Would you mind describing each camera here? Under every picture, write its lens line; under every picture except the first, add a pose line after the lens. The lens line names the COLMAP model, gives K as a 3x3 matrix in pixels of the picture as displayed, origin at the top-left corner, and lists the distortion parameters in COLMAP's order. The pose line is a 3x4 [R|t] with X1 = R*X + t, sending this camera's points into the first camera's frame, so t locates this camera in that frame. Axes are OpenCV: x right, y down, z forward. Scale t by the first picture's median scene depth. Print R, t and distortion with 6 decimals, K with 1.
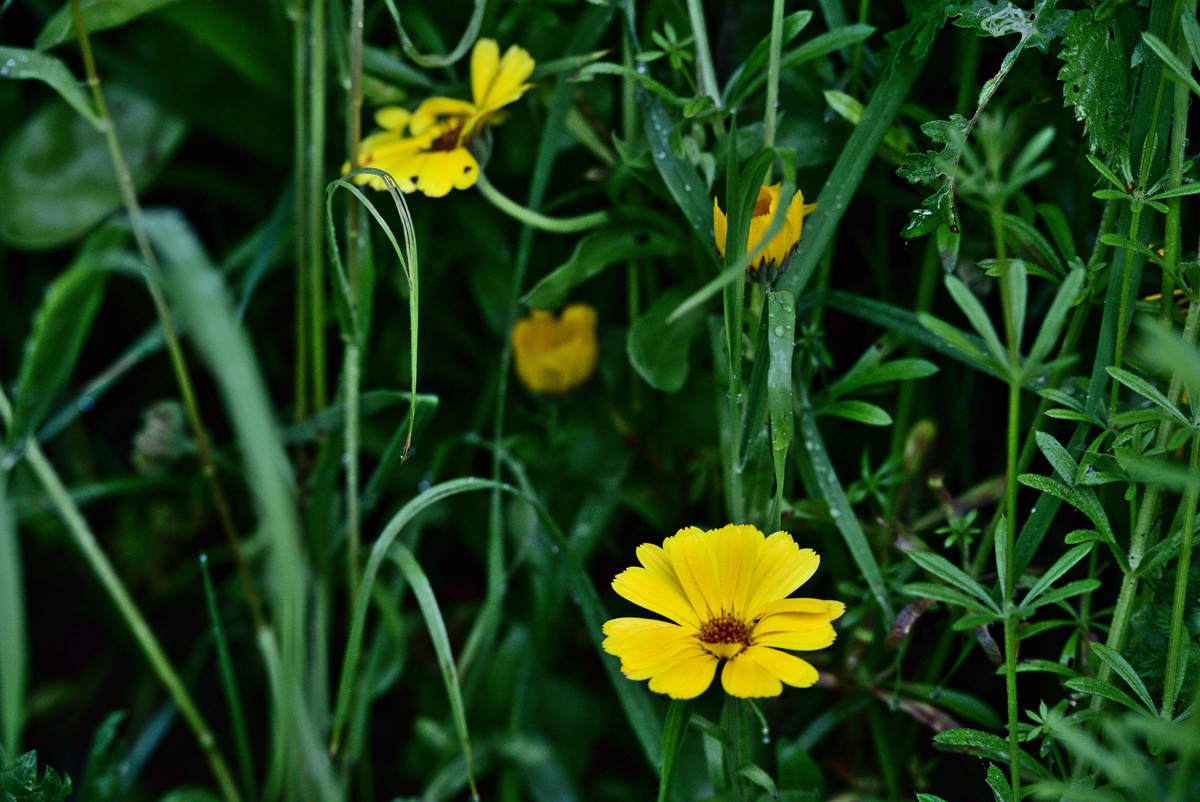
lens RADIAL K [[6794.8, 0, 600.0], [0, 6794.8, 401.0], [0, 0, 1]] dist [0.380998, -1.510380]
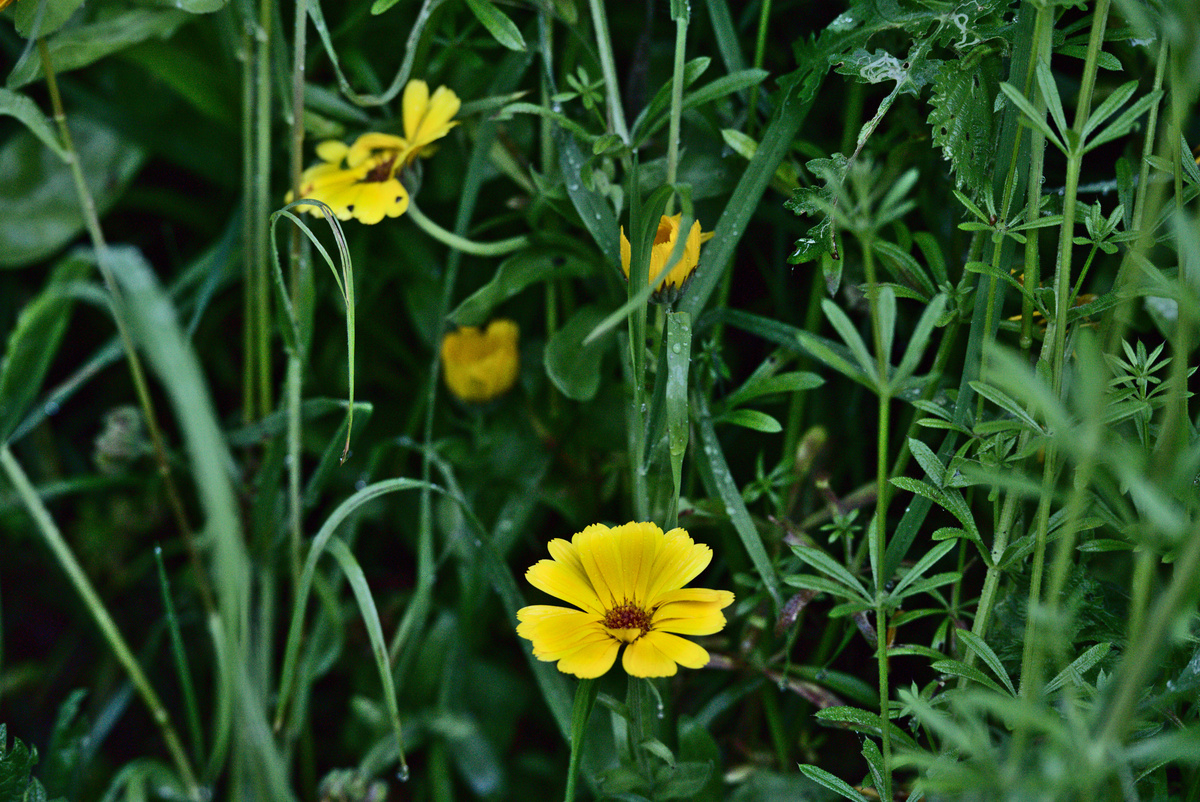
lens RADIAL K [[6794.8, 0, 600.0], [0, 6794.8, 401.0], [0, 0, 1]] dist [0.380998, -1.510380]
pose [[0.999979, 0.003339, 0.005483, 0.007197], [-0.003347, 0.999993, 0.001397, -0.002910], [-0.005478, -0.001415, 0.999984, -0.103591]]
